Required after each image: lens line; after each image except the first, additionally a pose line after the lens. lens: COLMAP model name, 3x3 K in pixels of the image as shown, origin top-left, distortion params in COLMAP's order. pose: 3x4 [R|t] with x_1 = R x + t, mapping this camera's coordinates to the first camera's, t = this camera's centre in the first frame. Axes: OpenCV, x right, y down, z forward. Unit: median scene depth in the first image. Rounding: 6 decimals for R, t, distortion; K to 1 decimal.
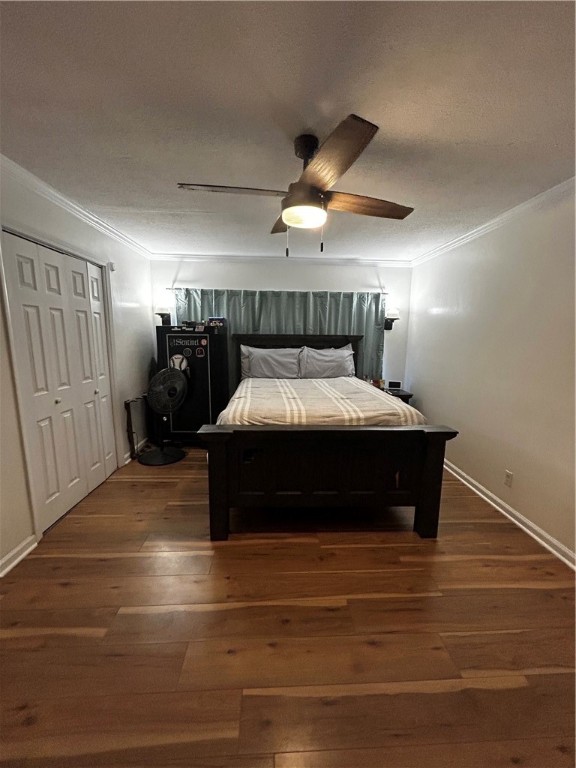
lens RADIAL K [[310.0, 0, 288.9], [0, 310.0, 384.8], [0, 0, 1]] dist [-0.002575, 0.002073]
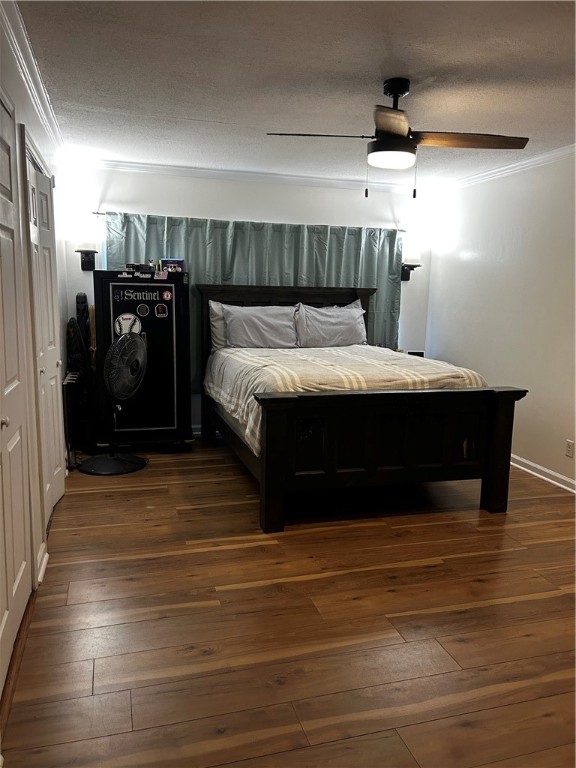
lens RADIAL K [[576.1, 0, 285.7], [0, 576.1, 386.0], [0, 0, 1]] dist [0.047248, -0.054554]
pose [[0.972930, -0.029776, 0.229173, -0.367508], [0.028692, 0.999556, 0.008062, 0.068578], [-0.229311, -0.001268, 0.973352, -0.346278]]
